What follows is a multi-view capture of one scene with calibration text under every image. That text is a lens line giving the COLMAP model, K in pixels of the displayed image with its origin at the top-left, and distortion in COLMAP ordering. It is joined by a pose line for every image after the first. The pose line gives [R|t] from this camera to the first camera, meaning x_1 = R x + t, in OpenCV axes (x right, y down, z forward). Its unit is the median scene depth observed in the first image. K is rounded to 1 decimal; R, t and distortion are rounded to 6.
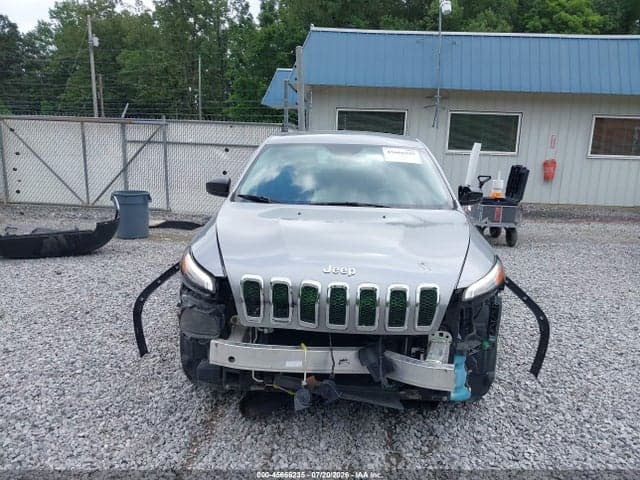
lens RADIAL K [[518.8, 0, 313.8], [0, 518.8, 240.1], [0, 0, 1]] dist [0.004214, 0.002724]
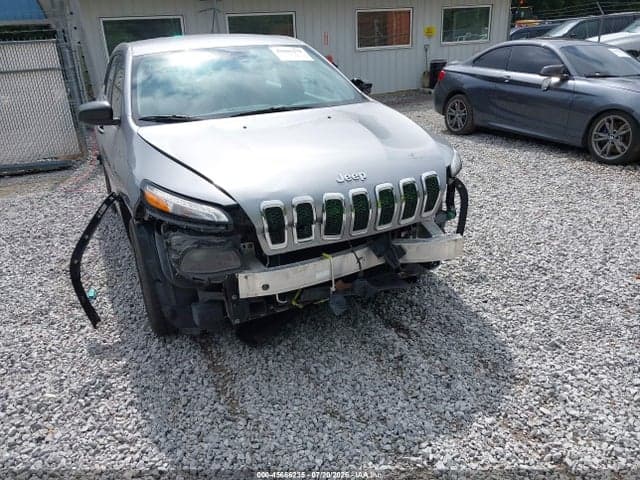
lens RADIAL K [[515.3, 0, 320.0], [0, 515.3, 240.0], [0, 0, 1]] dist [0.006156, -0.011566]
pose [[0.873226, -0.244824, 0.421352, -0.356344], [0.174035, 0.964294, 0.199621, -0.016338], [-0.455180, -0.100985, 0.884655, 0.115719]]
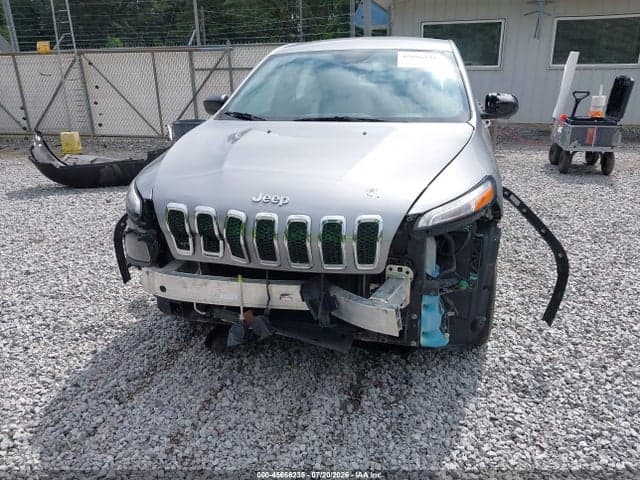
lens RADIAL K [[522.1, 0, 315.4], [0, 522.1, 241.1], [0, 0, 1]] dist [0.010579, -0.017706]
pose [[0.977906, 0.022147, -0.207869, 0.238667], [0.004467, 0.991931, 0.126700, 0.024093], [0.208997, -0.124829, 0.969916, 0.135114]]
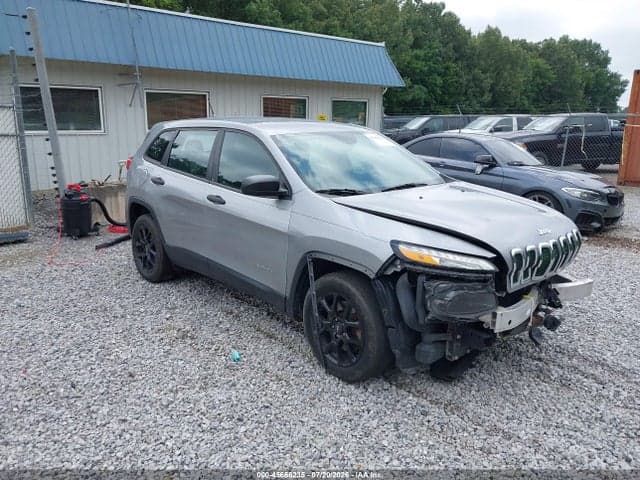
lens RADIAL K [[522.1, 0, 315.4], [0, 522.1, 241.1], [0, 0, 1]] dist [0.010579, -0.017706]
pose [[0.682108, -0.190356, 0.706041, -1.016943], [0.155742, 0.981189, 0.114076, -0.125251], [-0.714474, 0.032148, 0.698923, 0.386356]]
